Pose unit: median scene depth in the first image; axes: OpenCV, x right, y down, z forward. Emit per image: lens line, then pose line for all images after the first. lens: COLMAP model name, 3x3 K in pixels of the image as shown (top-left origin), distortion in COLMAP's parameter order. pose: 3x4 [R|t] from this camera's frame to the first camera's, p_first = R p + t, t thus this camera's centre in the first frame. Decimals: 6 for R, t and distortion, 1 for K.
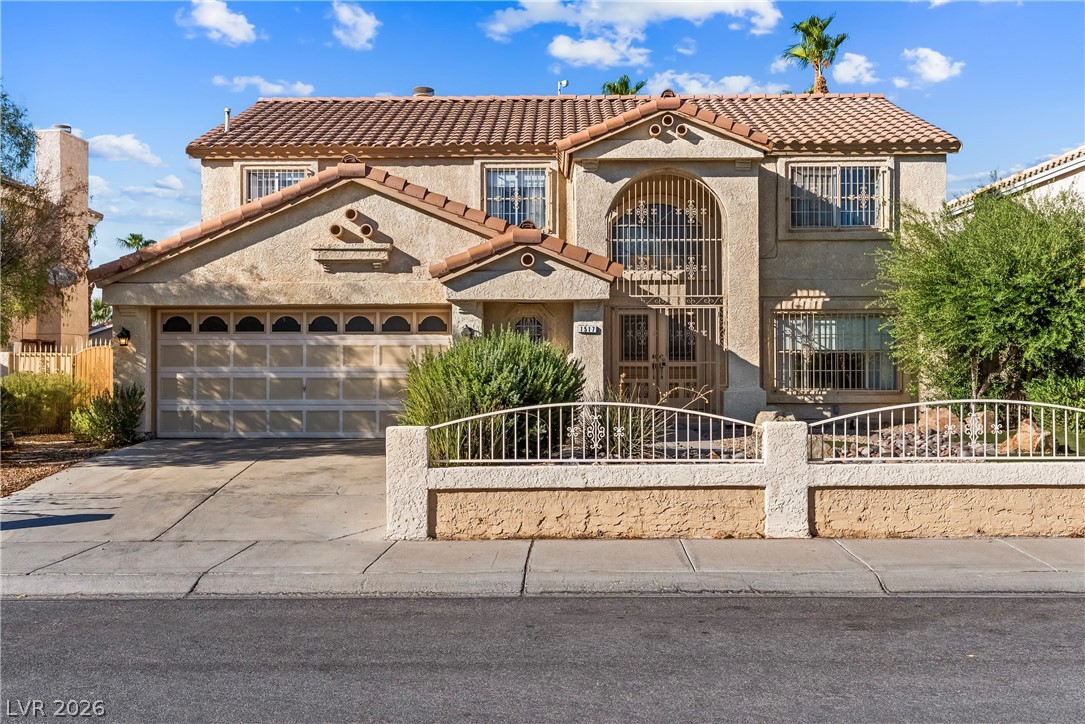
lens RADIAL K [[1096.4, 0, 542.5], [0, 1096.4, 362.0], [0, 0, 1]] dist [-0.005662, 0.002727]
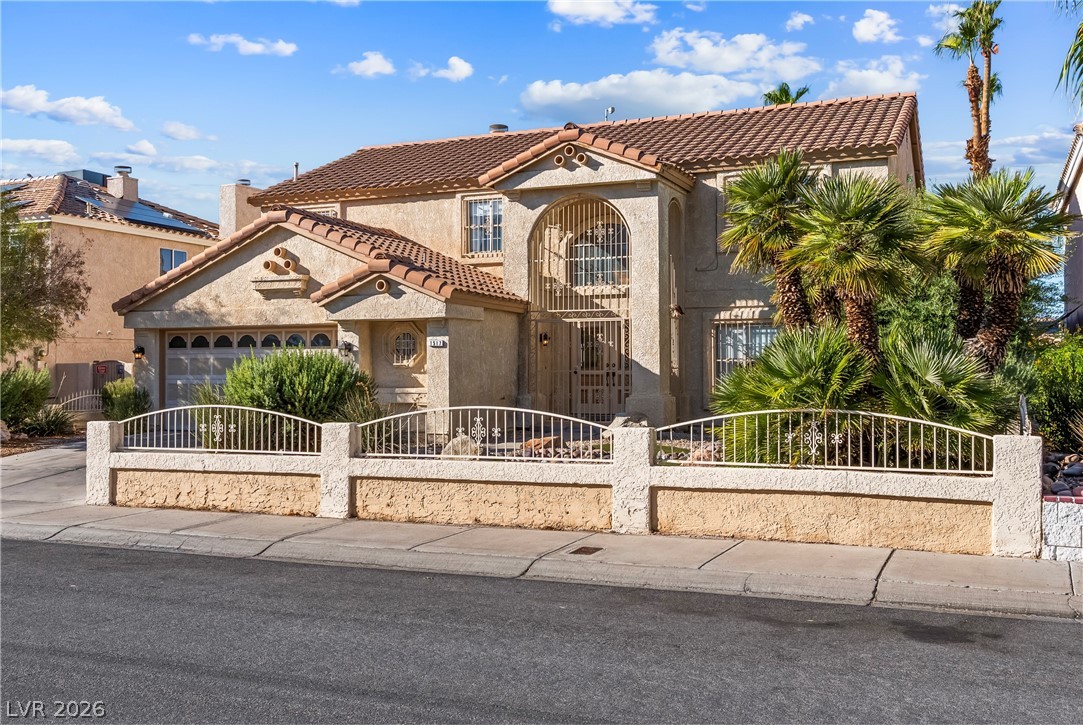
lens RADIAL K [[1094.4, 0, 541.5], [0, 1094.4, 362.5], [0, 0, 1]] dist [-0.005662, 0.002727]
pose [[0.923333, -0.003792, -0.383981, 0.546315], [0.002558, 0.999990, -0.003725, -0.004531], [0.383991, 0.002457, 0.923334, -0.024157]]
